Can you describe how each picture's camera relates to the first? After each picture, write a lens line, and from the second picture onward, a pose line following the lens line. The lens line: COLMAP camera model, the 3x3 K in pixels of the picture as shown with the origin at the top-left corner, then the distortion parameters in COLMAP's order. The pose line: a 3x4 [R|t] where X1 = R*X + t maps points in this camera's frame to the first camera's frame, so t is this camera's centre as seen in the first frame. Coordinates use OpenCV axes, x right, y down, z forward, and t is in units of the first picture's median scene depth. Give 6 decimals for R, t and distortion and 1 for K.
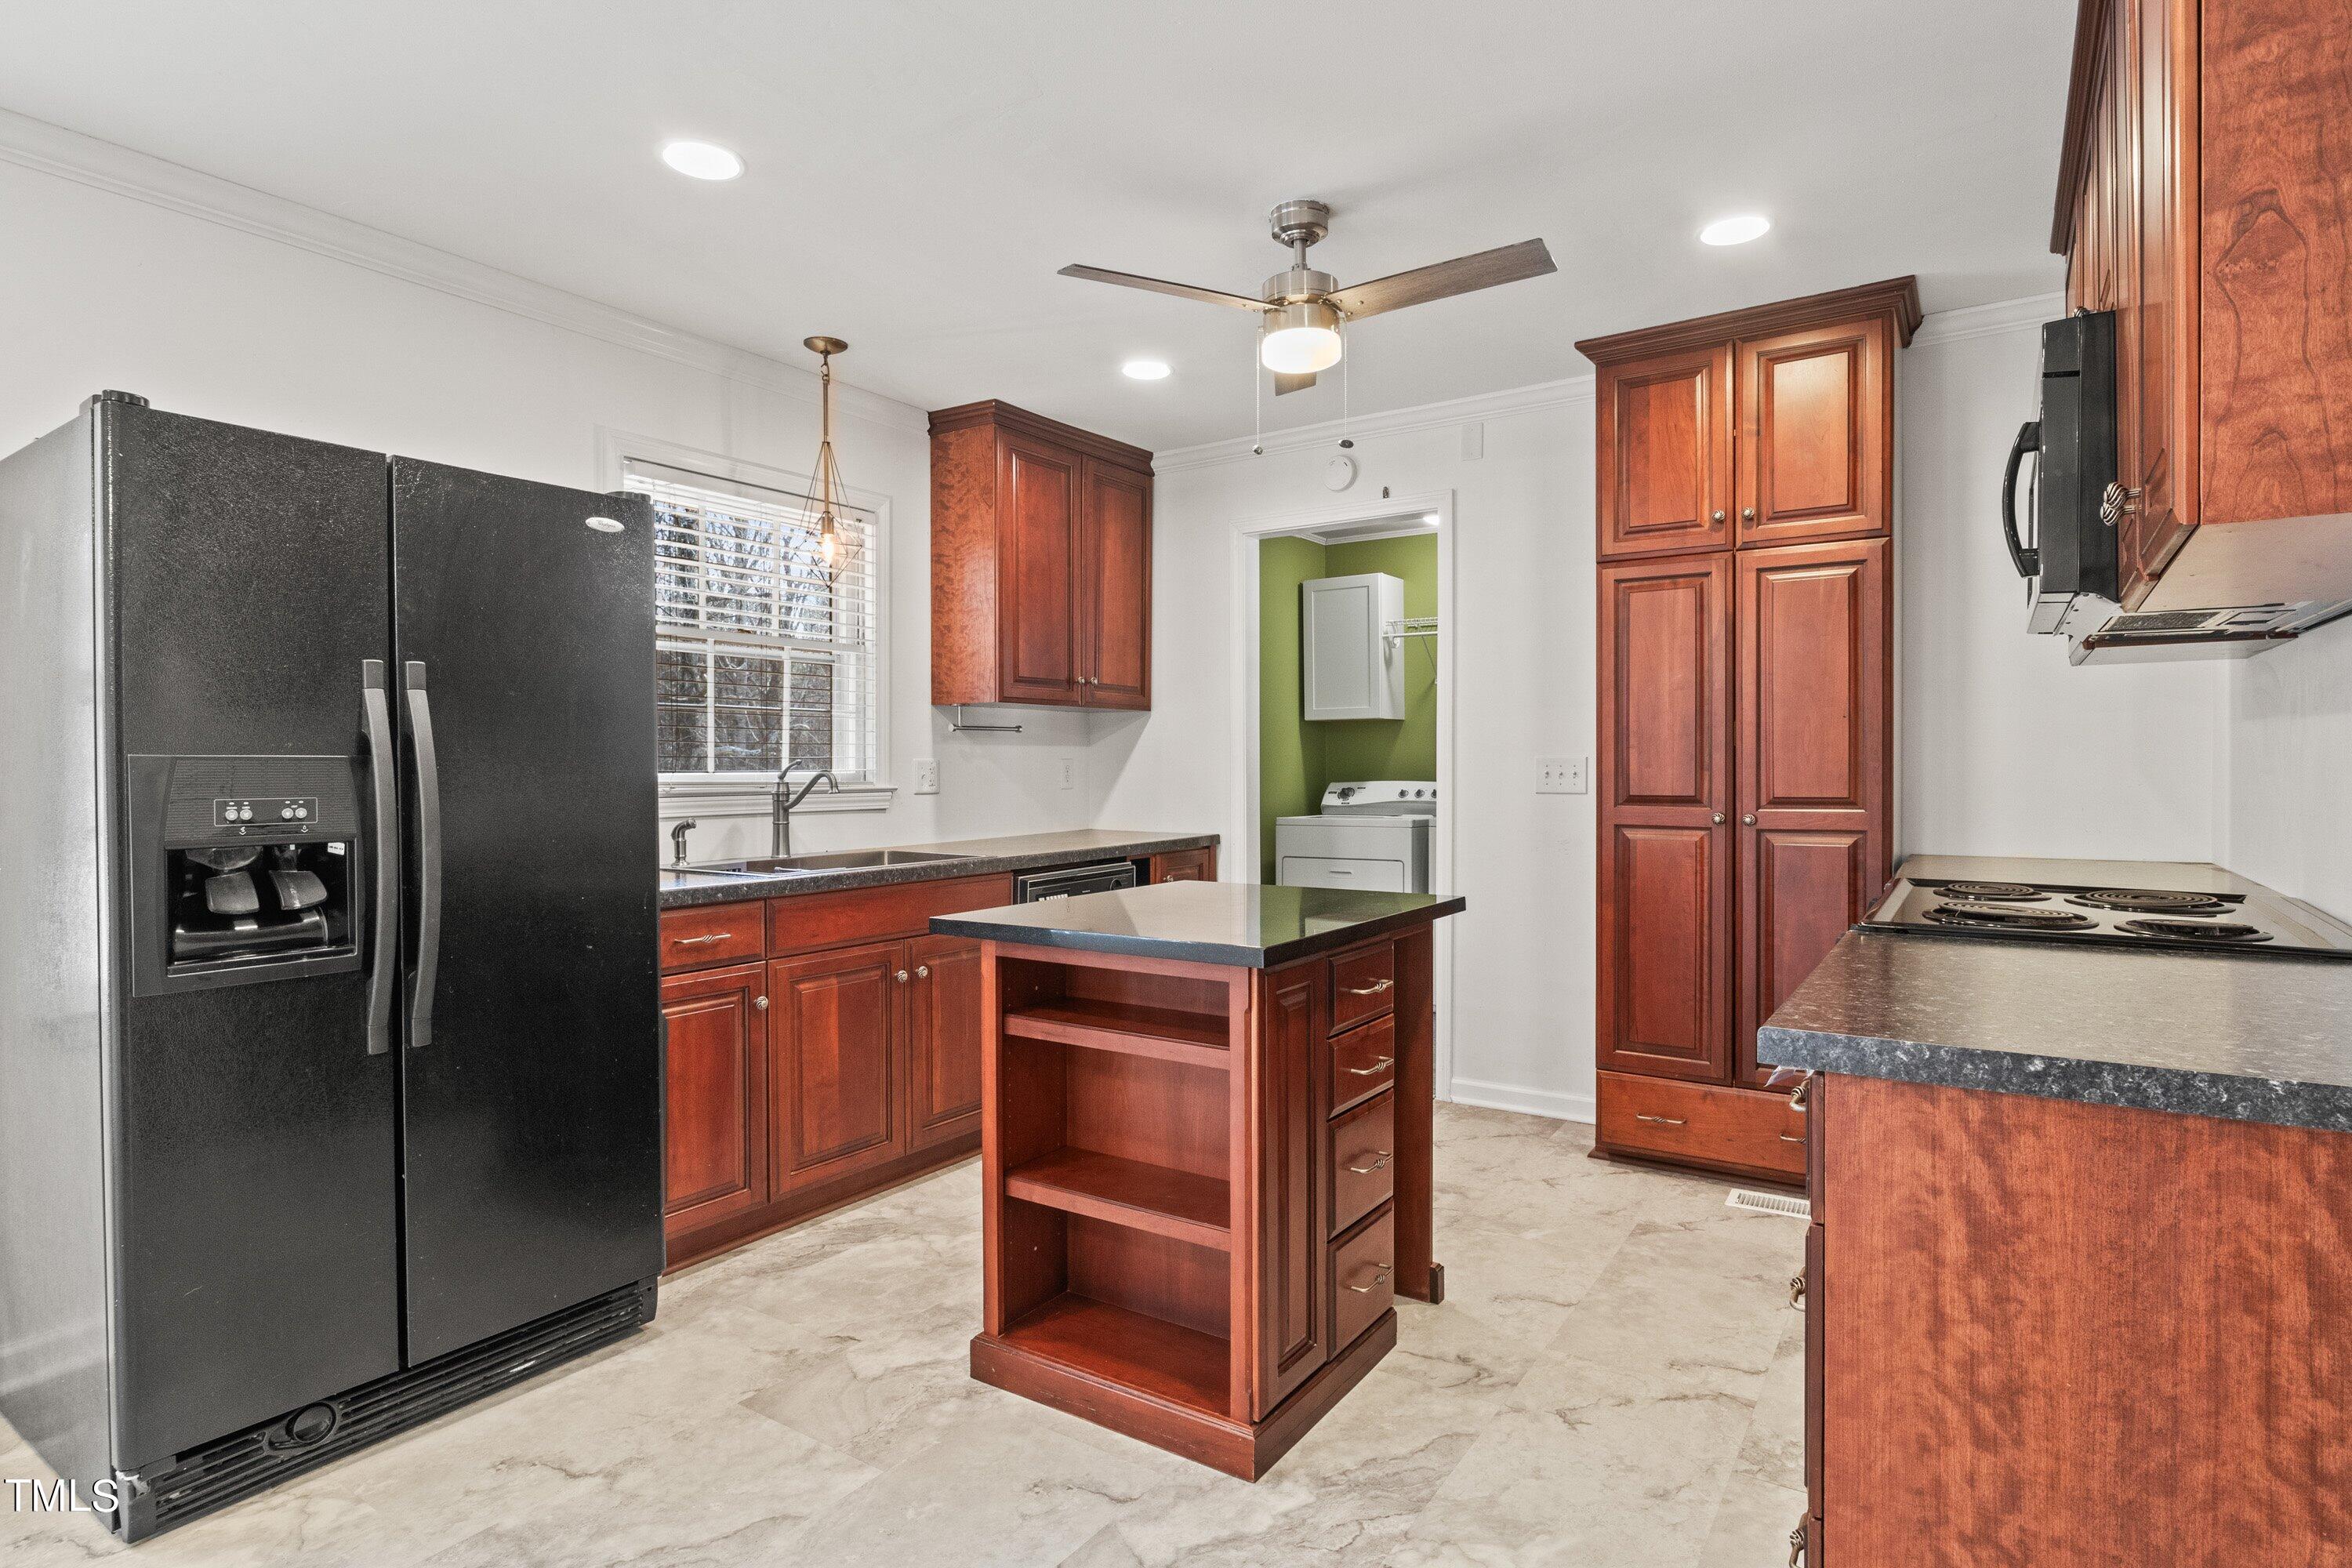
lens RADIAL K [[1217.8, 0, 1168.0], [0, 1217.8, 776.3], [0, 0, 1]] dist [-0.004919, -0.000974]
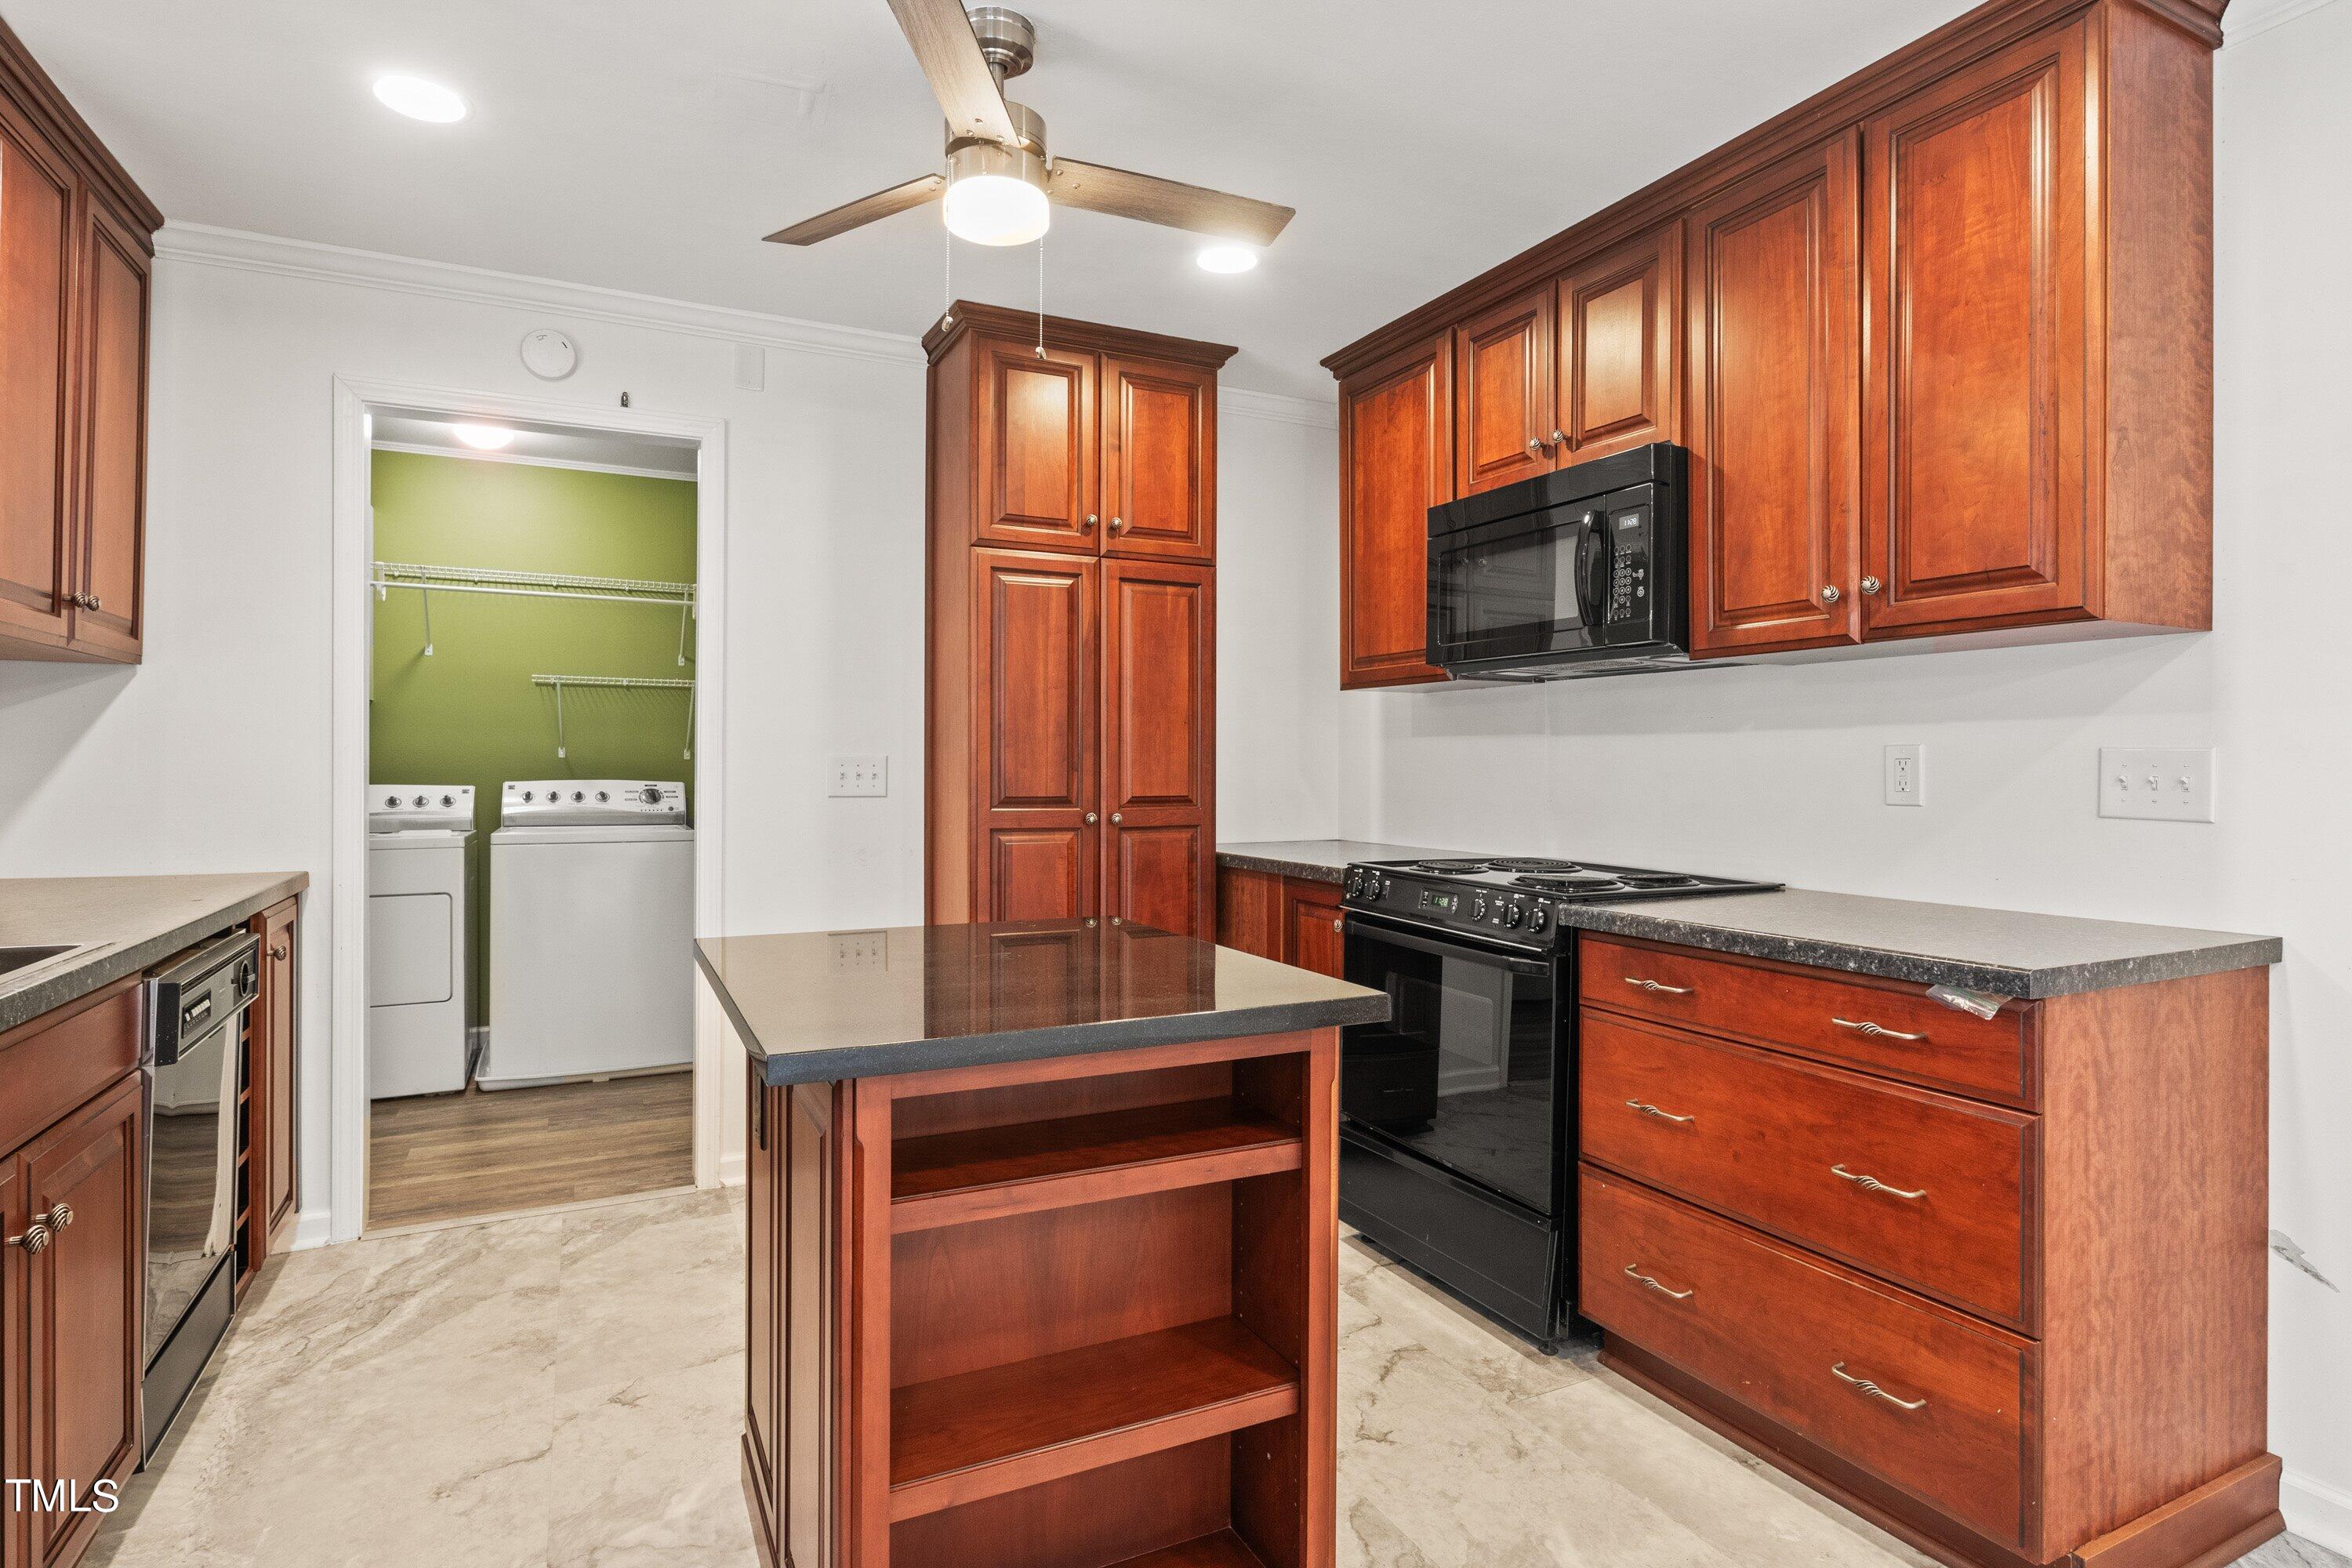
lens RADIAL K [[1226.4, 0, 1193.2], [0, 1226.4, 766.0], [0, 0, 1]] dist [-0.009917, 0.000480]
pose [[0.491429, 0.008331, 0.870878, -0.559815], [0.001965, 0.999941, -0.010674, 0.002757], [-0.870916, 0.006956, 0.491384, 0.603684]]
